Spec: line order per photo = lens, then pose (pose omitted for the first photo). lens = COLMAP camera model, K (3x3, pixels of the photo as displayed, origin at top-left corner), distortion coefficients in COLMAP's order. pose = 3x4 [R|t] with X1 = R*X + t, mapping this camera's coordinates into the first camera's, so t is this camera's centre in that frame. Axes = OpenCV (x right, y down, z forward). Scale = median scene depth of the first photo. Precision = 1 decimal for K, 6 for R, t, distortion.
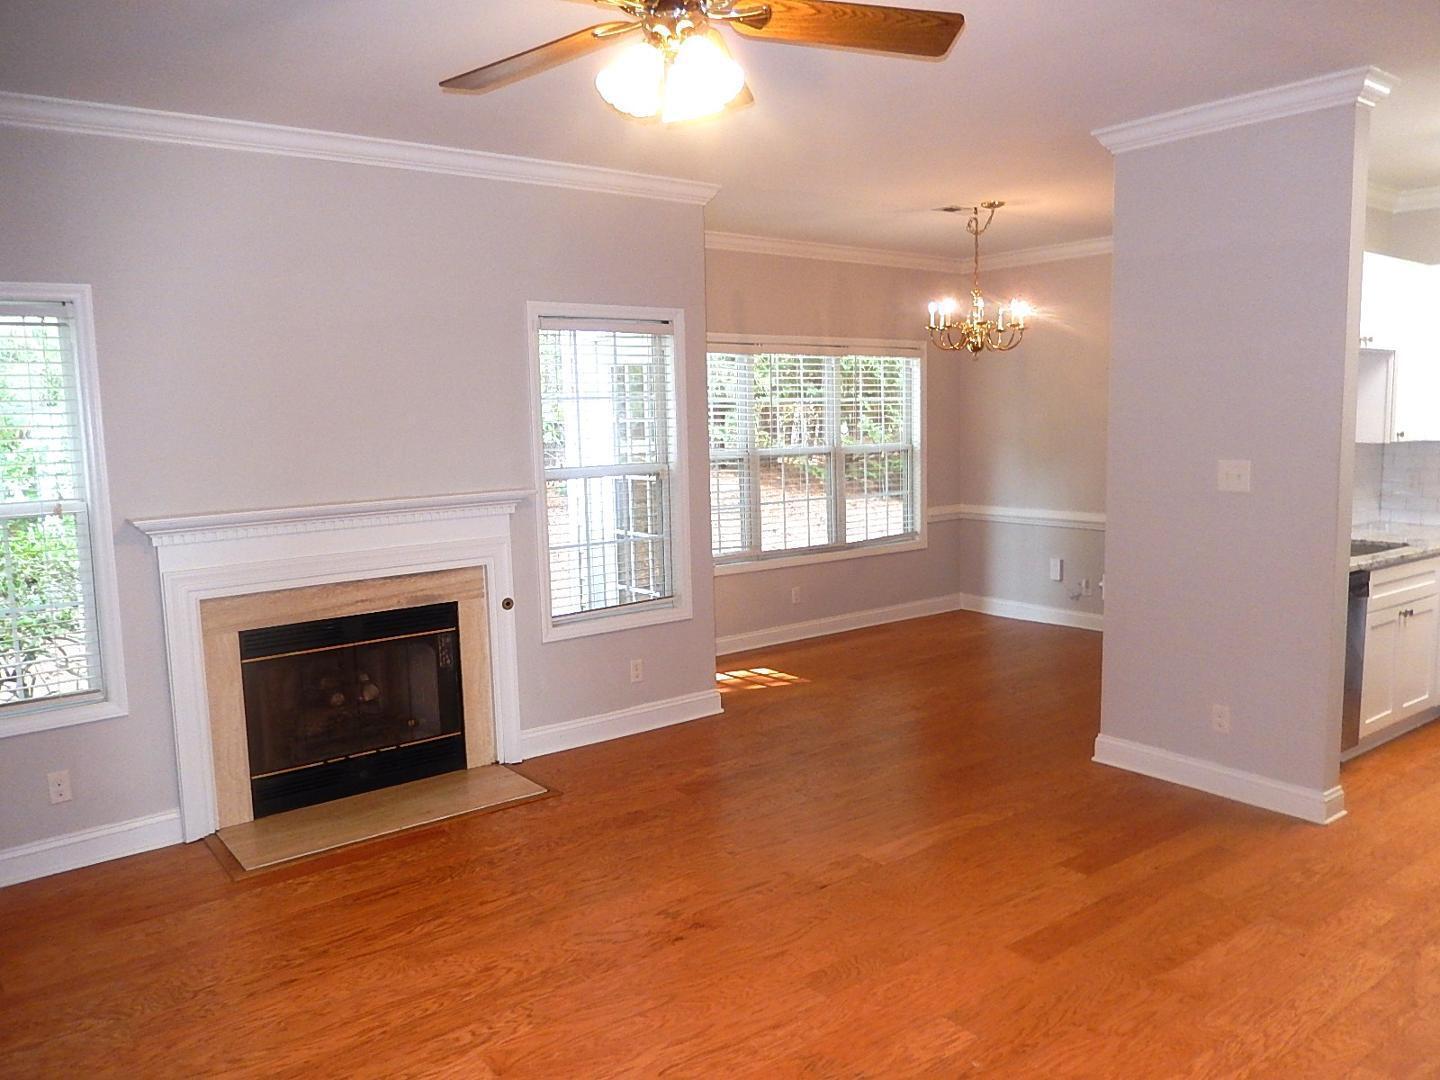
lens RADIAL K [[1071.2, 0, 720.0], [0, 1071.2, 540.0], [0, 0, 1]] dist [0.007997, -0.004096]
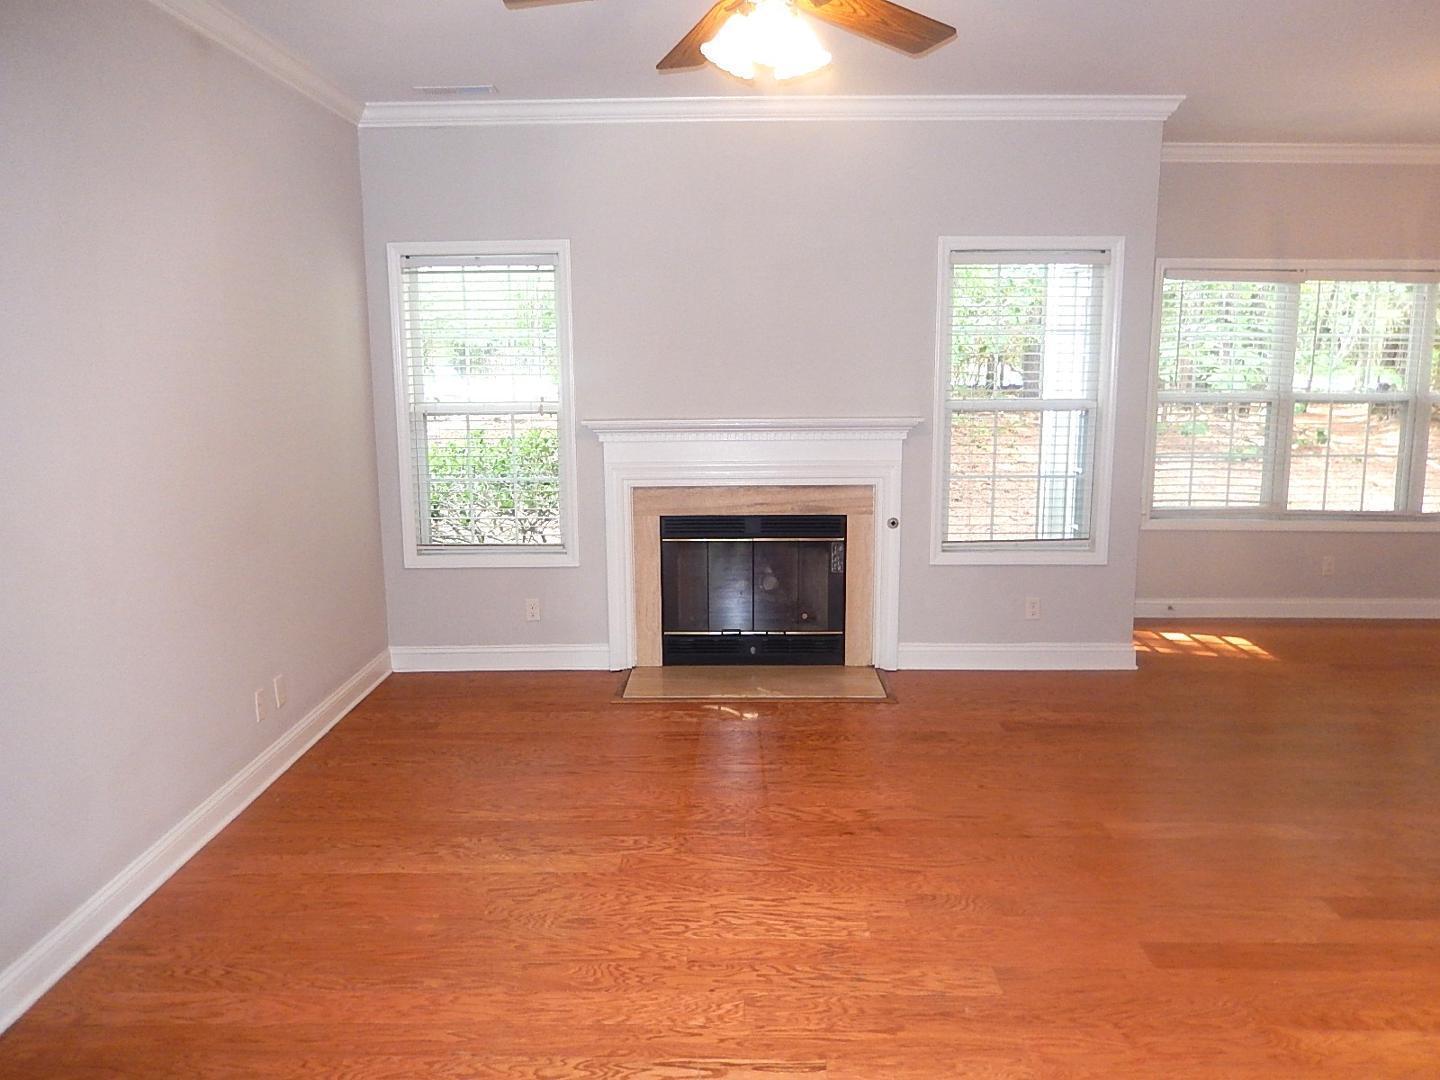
lens RADIAL K [[1071.2, 0, 720.0], [0, 1071.2, 540.0], [0, 0, 1]] dist [0.007997, -0.004096]
pose [[0.793666, 0.131527, -0.593965, 0.305712], [-0.091004, 0.991031, 0.097853, -0.013235], [0.601508, -0.023609, 0.798517, 0.034112]]
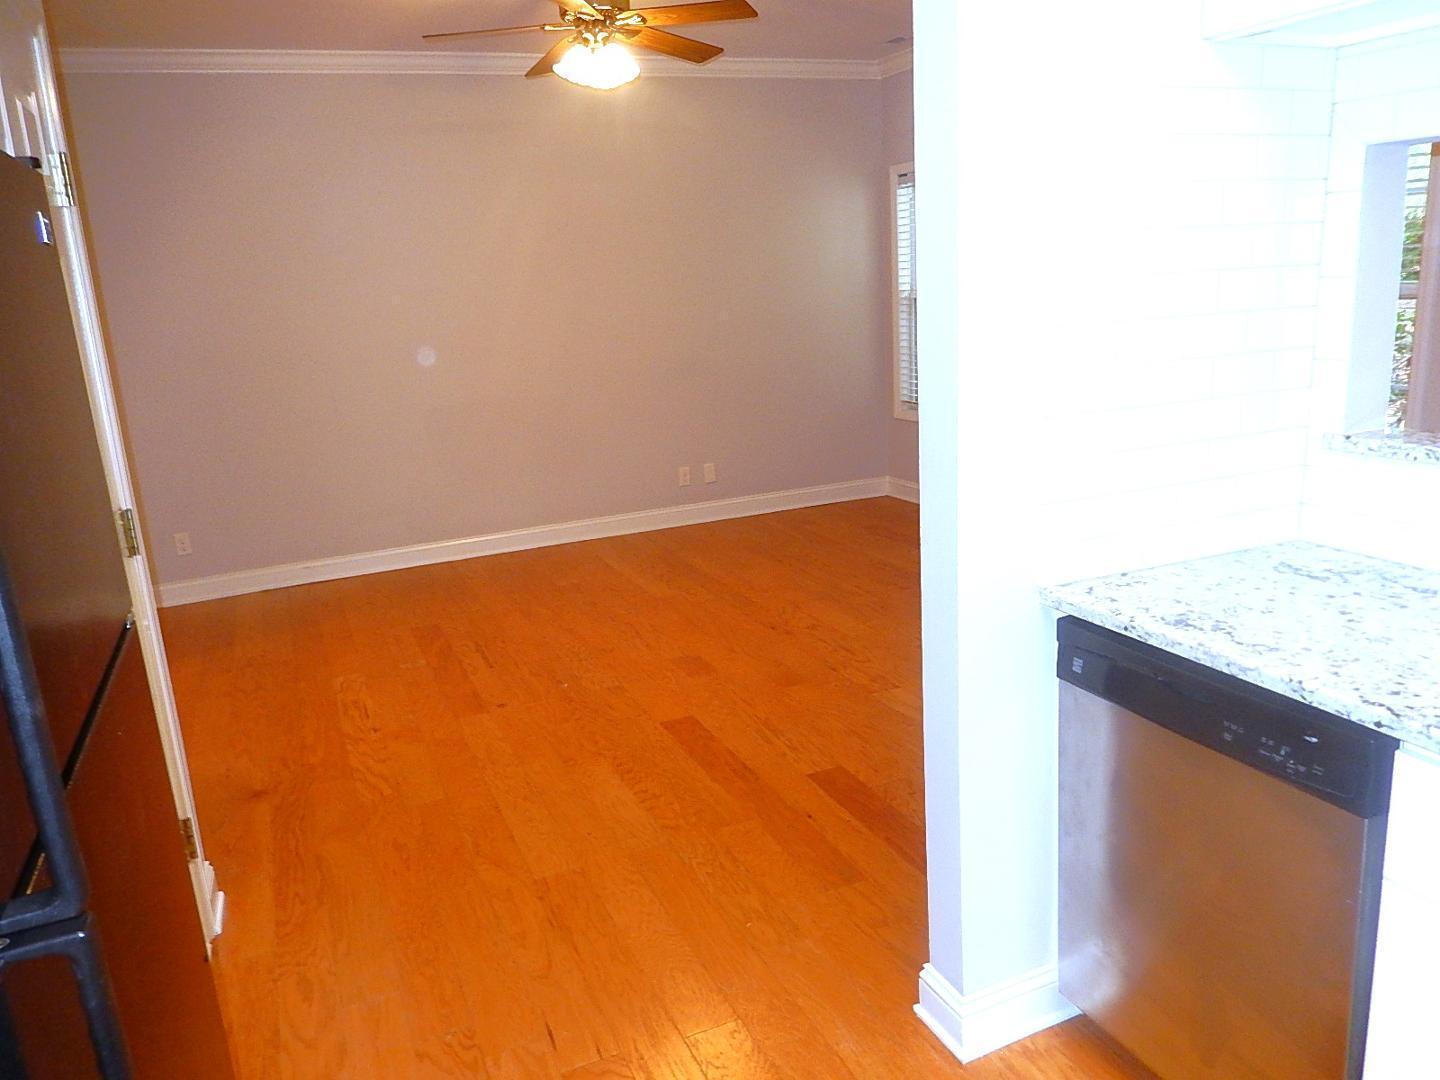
lens RADIAL K [[1109.7, 0, 720.0], [0, 1109.7, 540.0], [0, 0, 1]] dist [-0.079259, -0.001163]
pose [[-0.220164, 0.268747, -0.937712, 0.851822], [-0.064074, 0.955239, 0.288814, -0.097854], [0.973356, 0.123669, -0.193089, 0.788950]]
